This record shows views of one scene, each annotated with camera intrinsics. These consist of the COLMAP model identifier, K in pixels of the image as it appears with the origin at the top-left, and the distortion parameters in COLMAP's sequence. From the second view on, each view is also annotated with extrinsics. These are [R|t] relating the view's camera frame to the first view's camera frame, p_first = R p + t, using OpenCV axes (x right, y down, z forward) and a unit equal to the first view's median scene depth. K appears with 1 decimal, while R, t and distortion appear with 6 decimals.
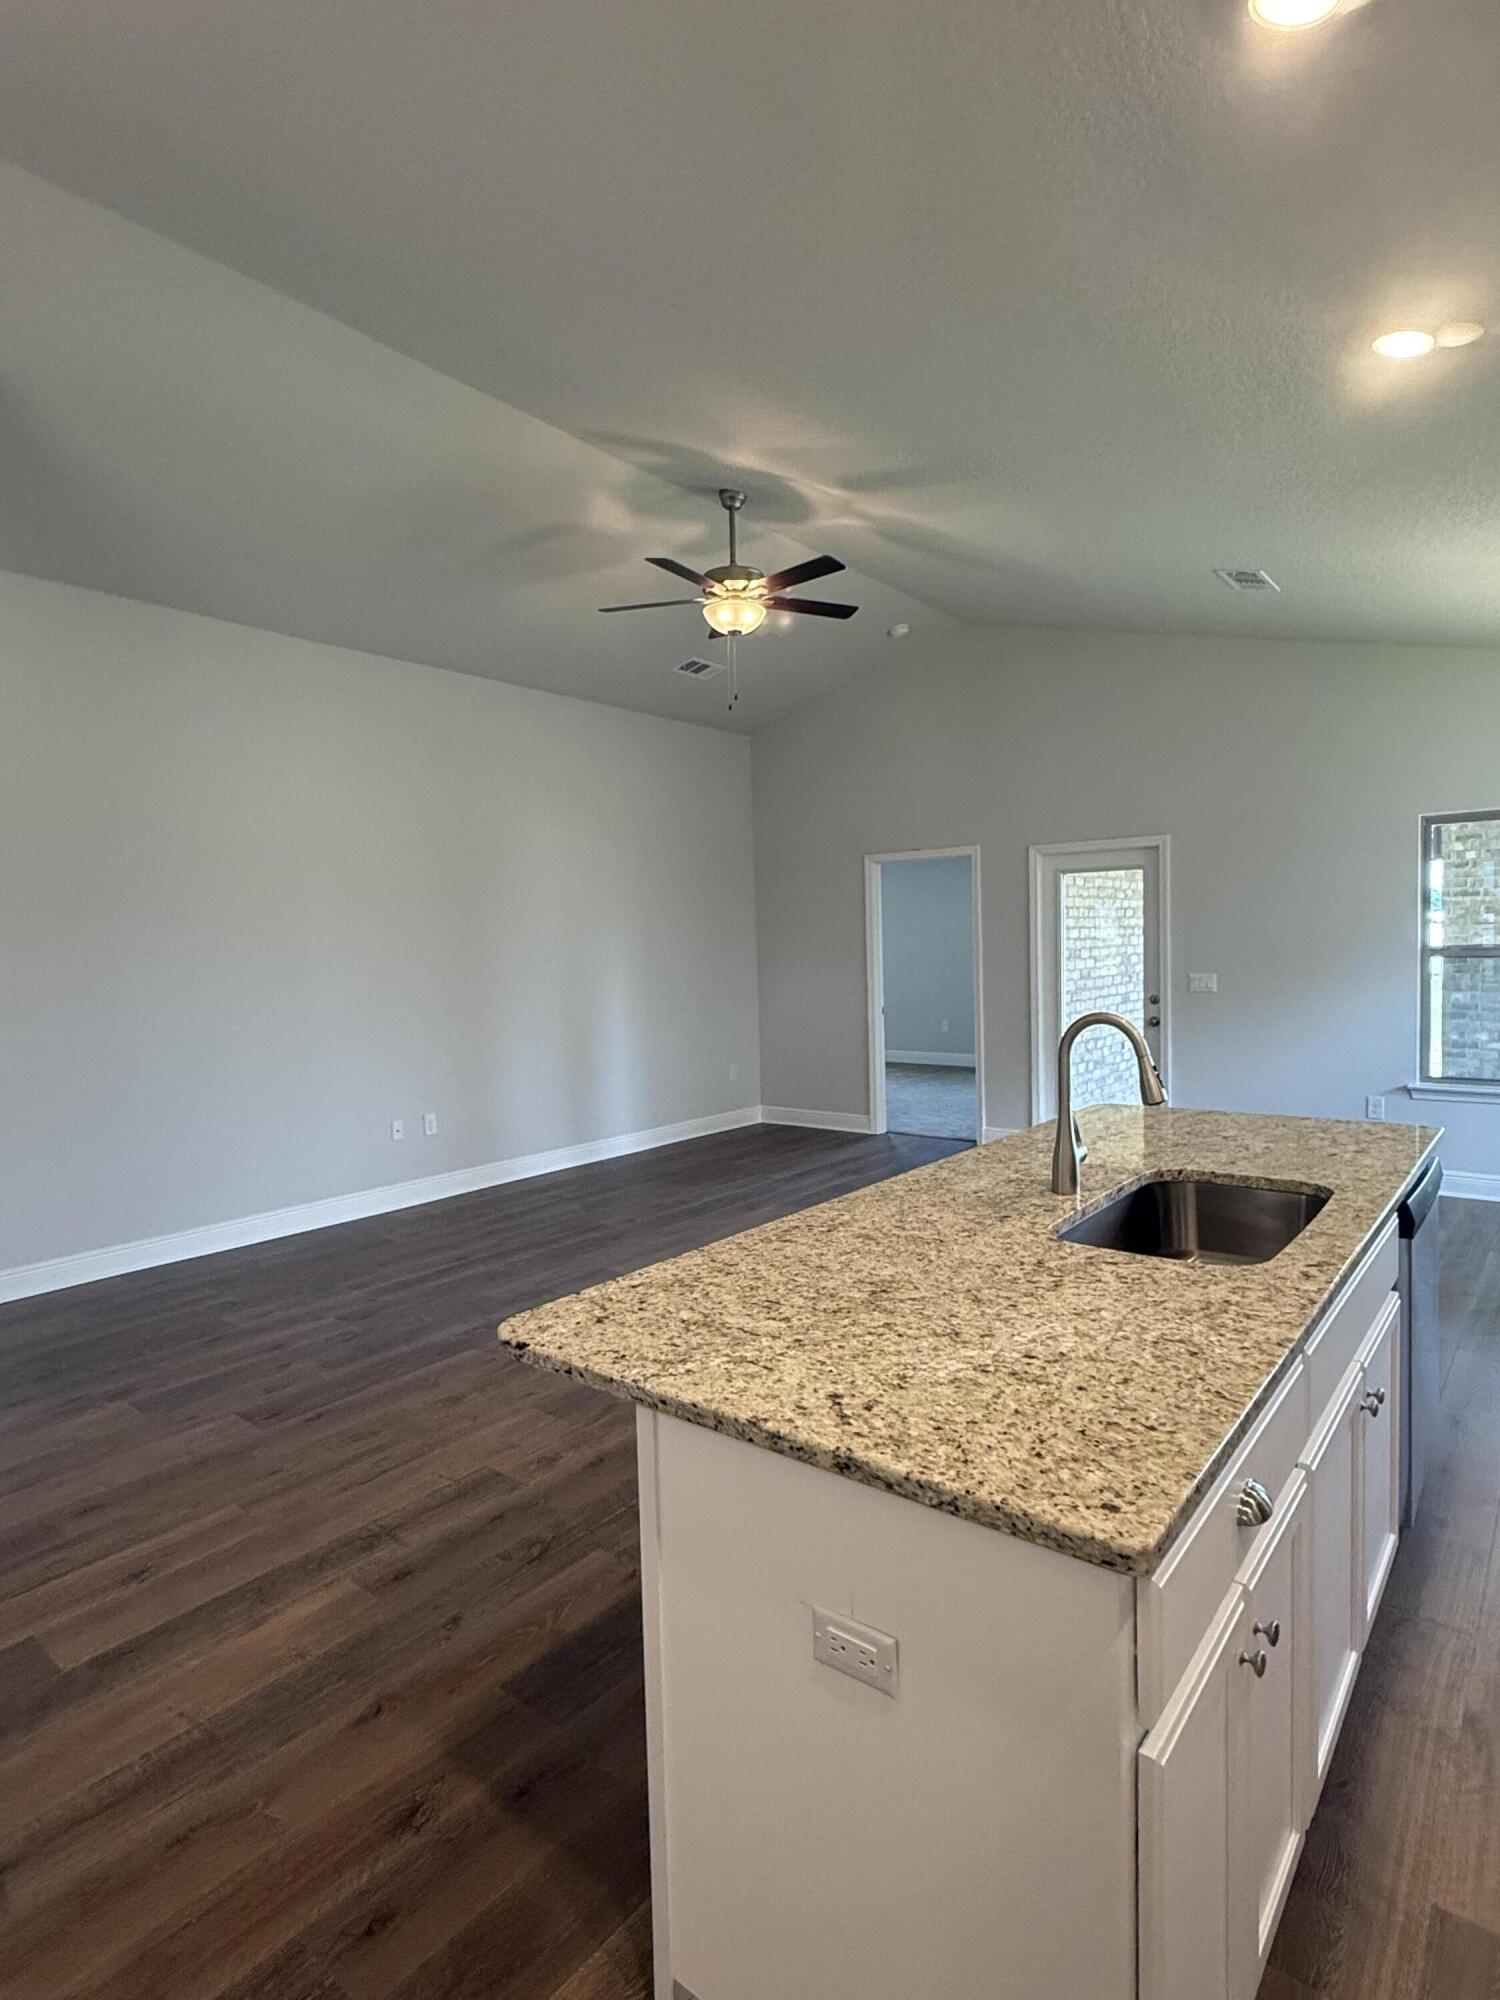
lens RADIAL K [[1062.4, 0, 751.5], [0, 1062.4, 1008.5], [0, 0, 1]] dist [0.000961, 0.000872]
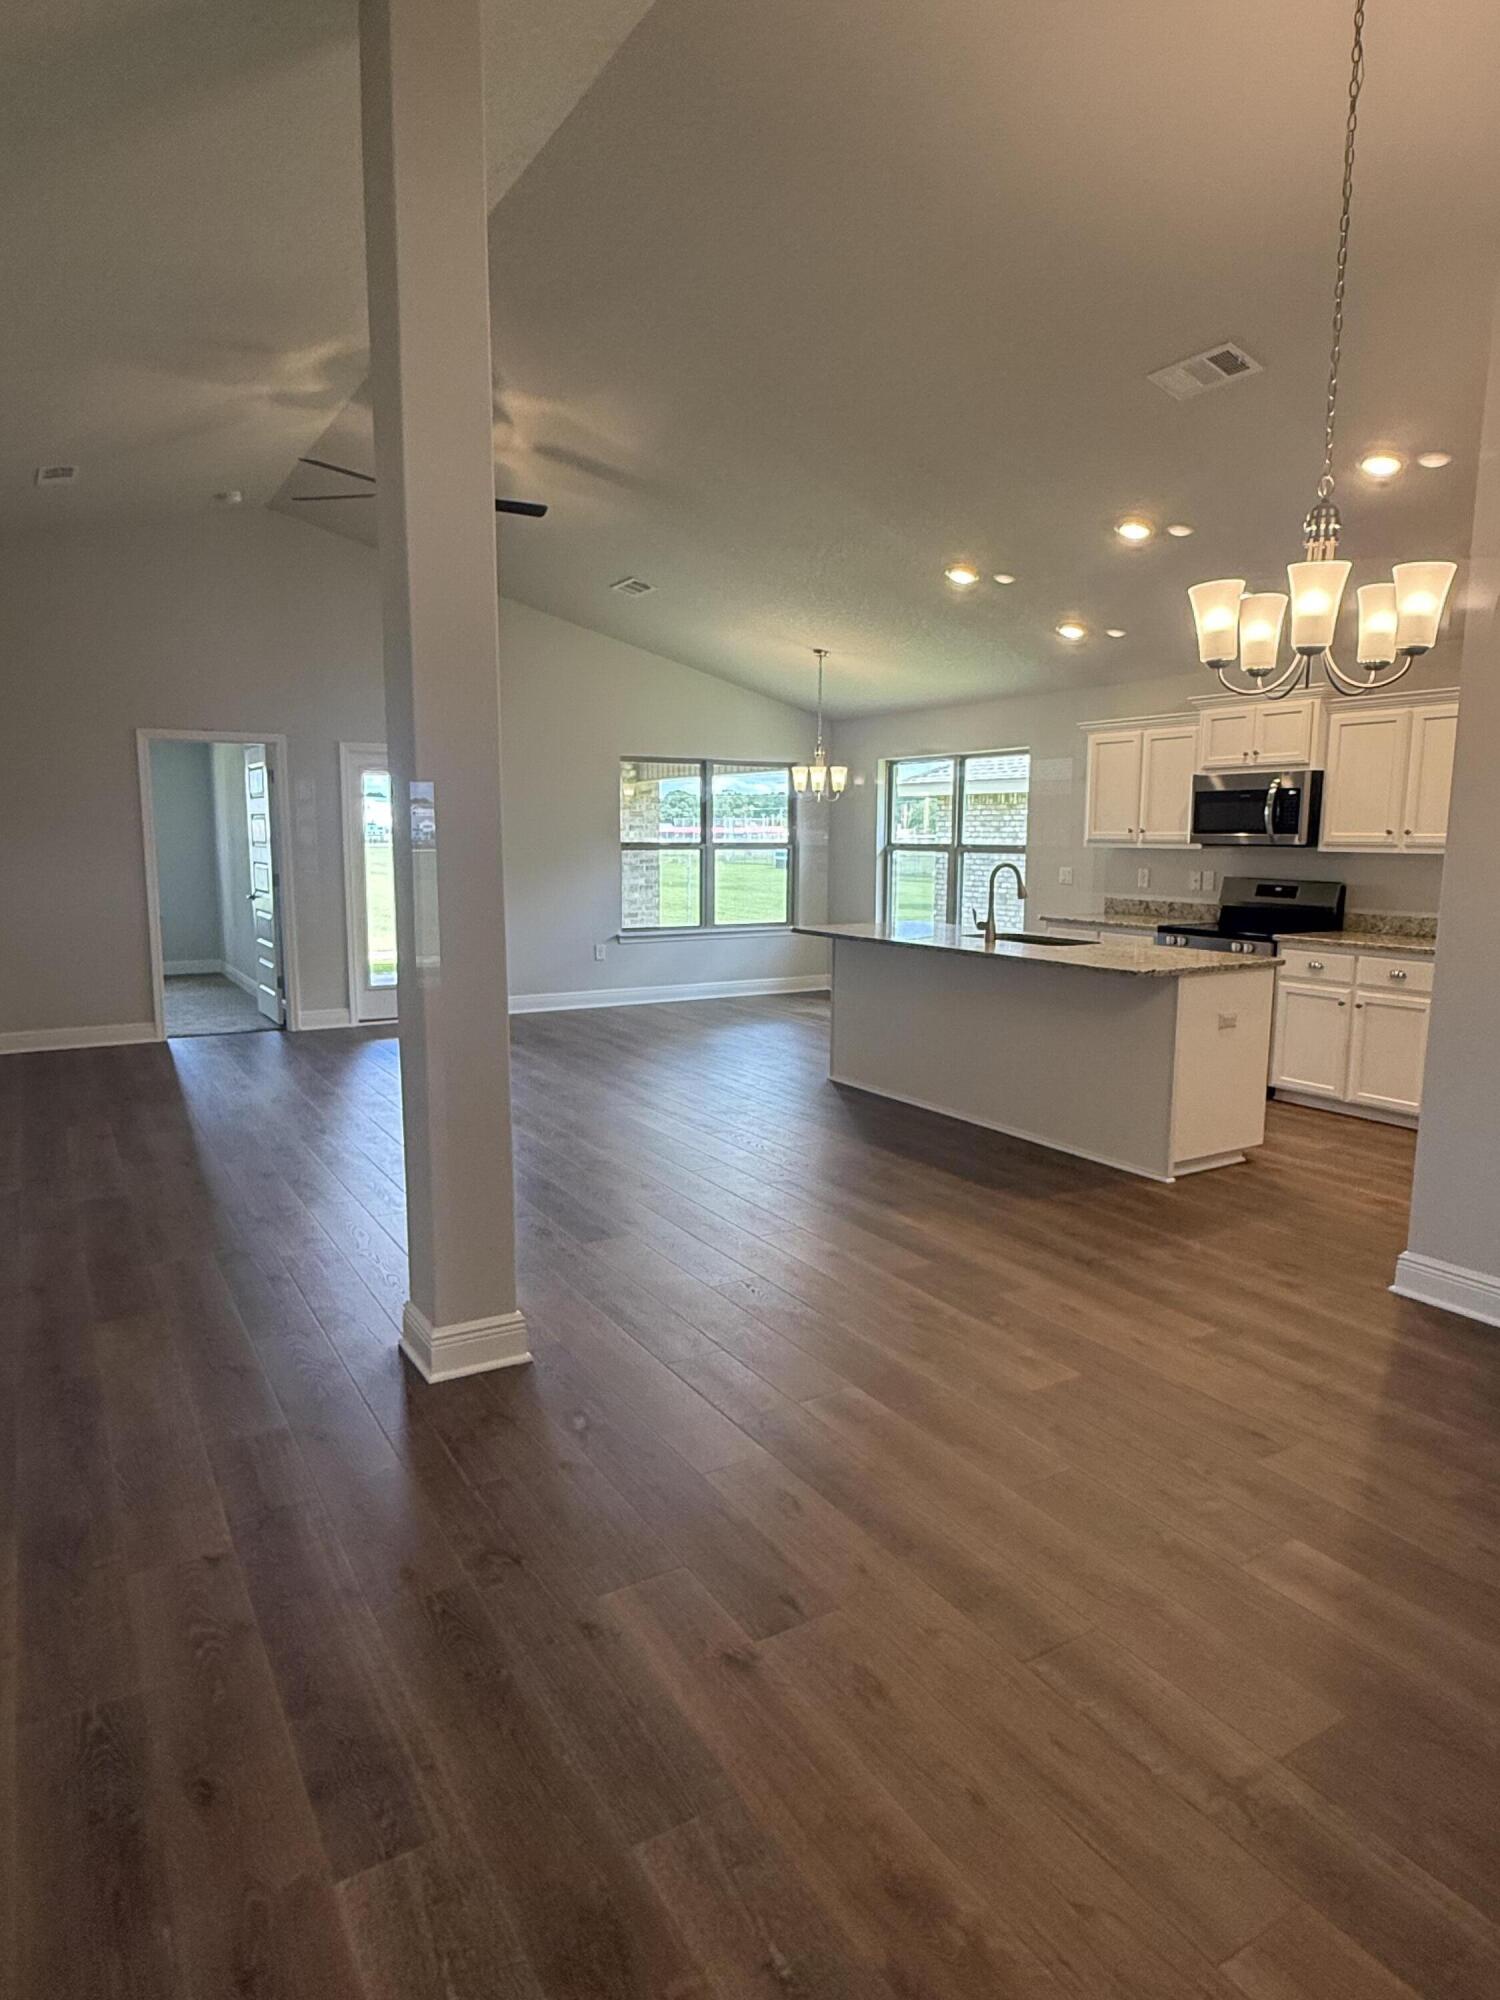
lens RADIAL K [[1180.4, 0, 750.0], [0, 1180.4, 1000.0], [0, 0, 1]] dist [0.003123, 0.000410]
pose [[0.335801, -0.103386, 0.936242, -2.254690], [0.040951, 0.994621, 0.095145, 0.031469], [-0.941042, 0.006391, 0.338229, 0.605693]]
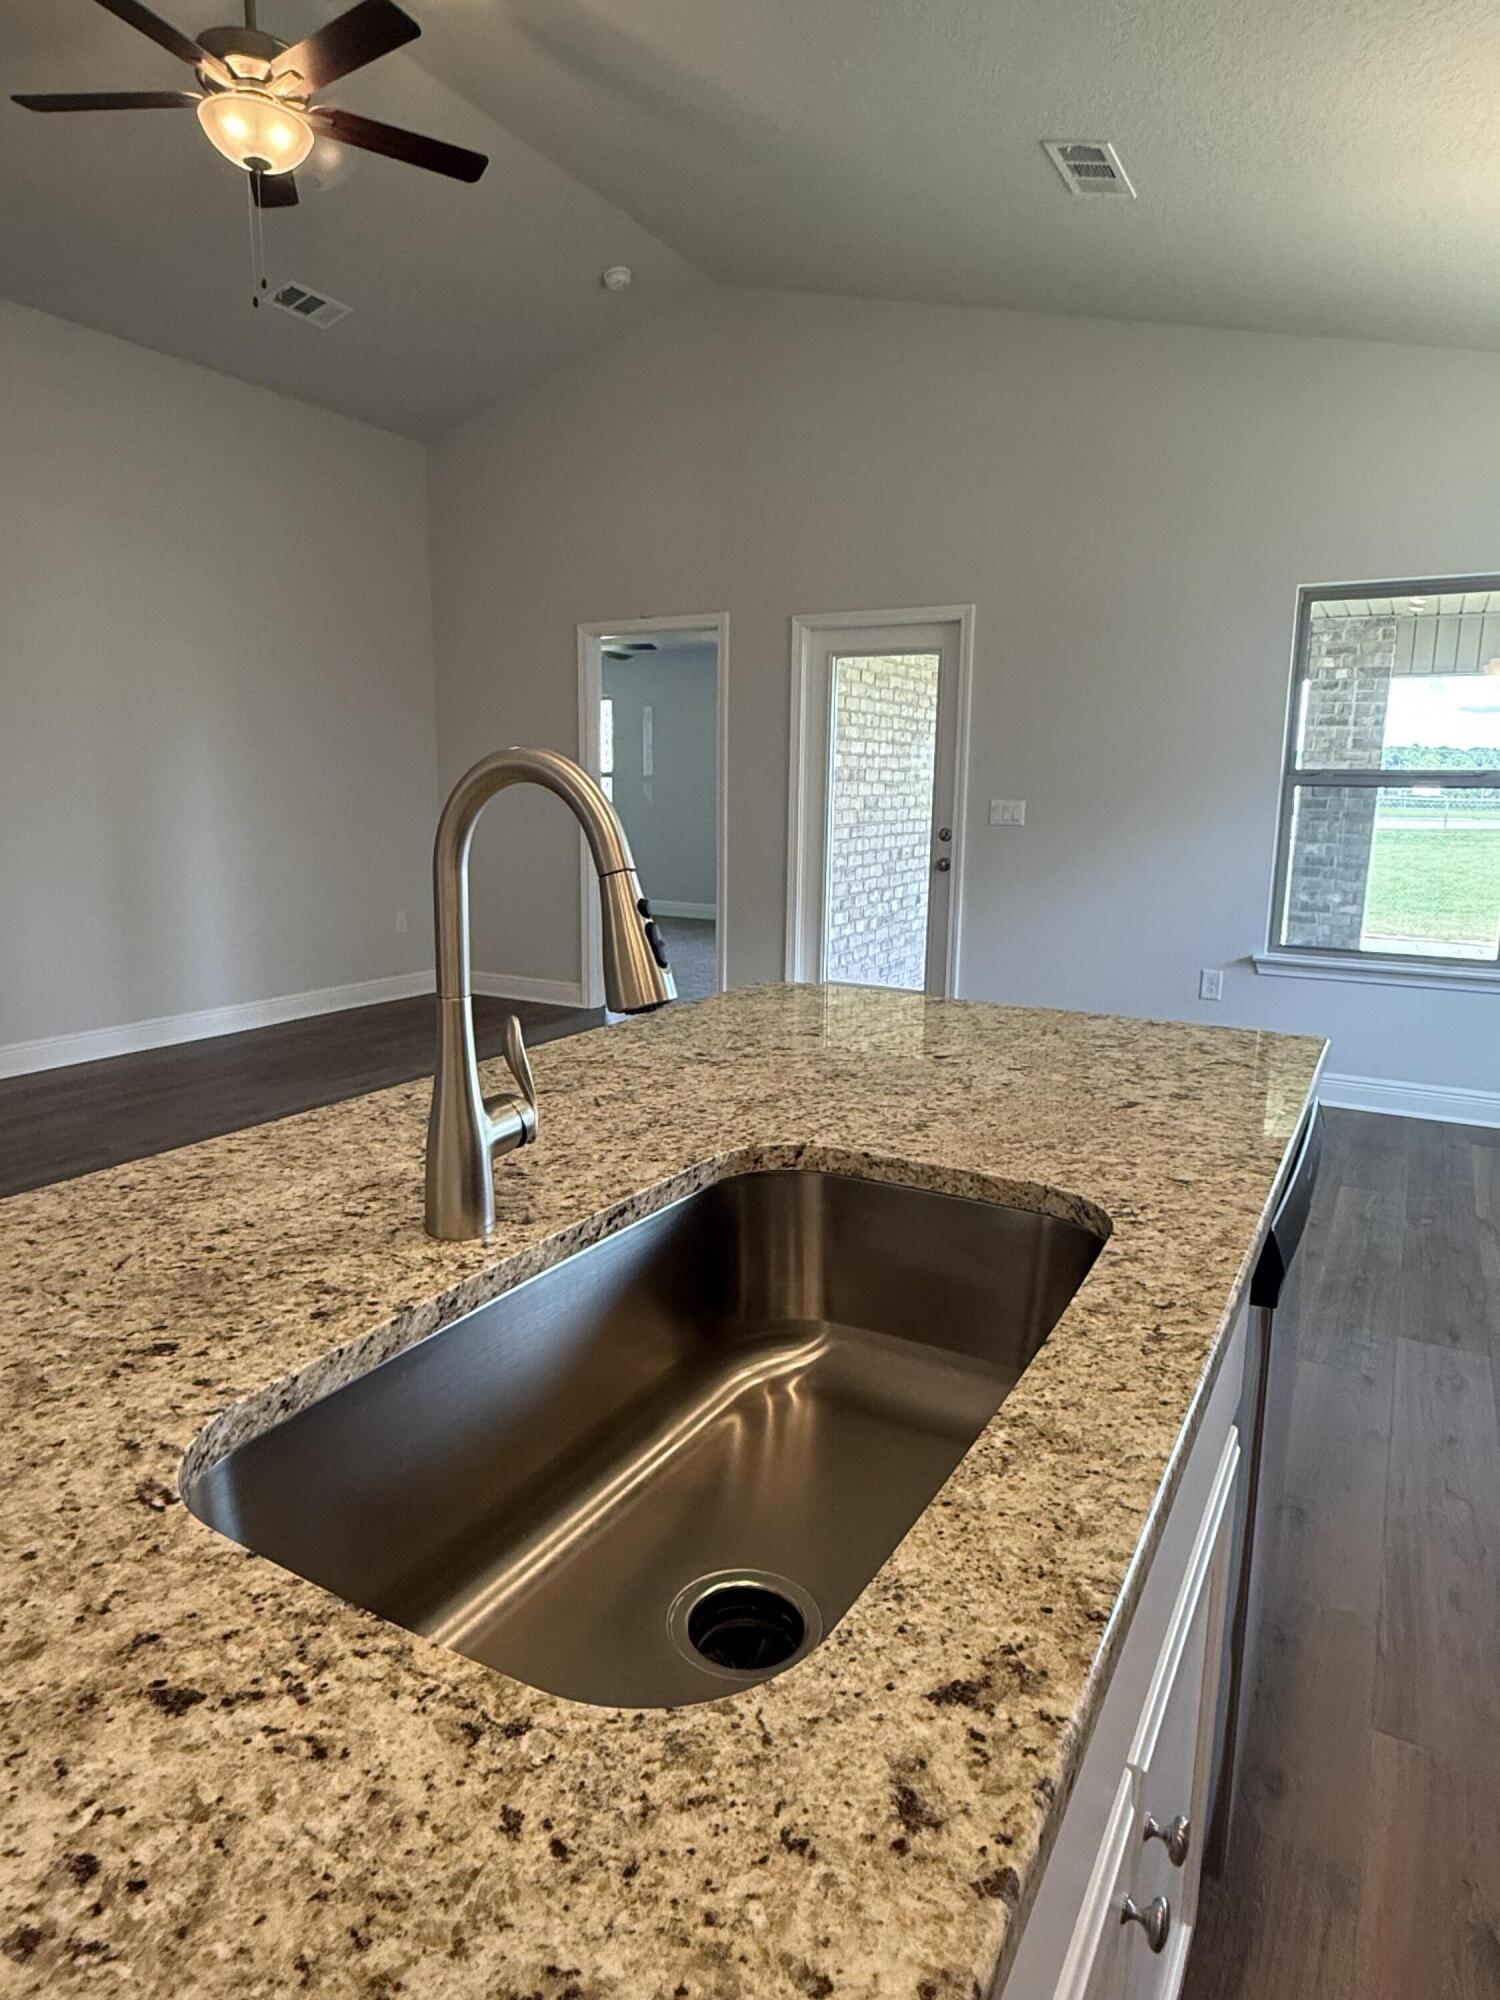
lens RADIAL K [[1180.4, 0, 750.0], [0, 1180.4, 1000.0], [0, 0, 1]] dist [0.003123, 0.000410]
pose [[0.987258, 0.010303, 0.158793, 0.326122], [-0.029306, 0.992605, 0.117801, 0.036813], [-0.156405, -0.120953, 0.980259, 0.568041]]
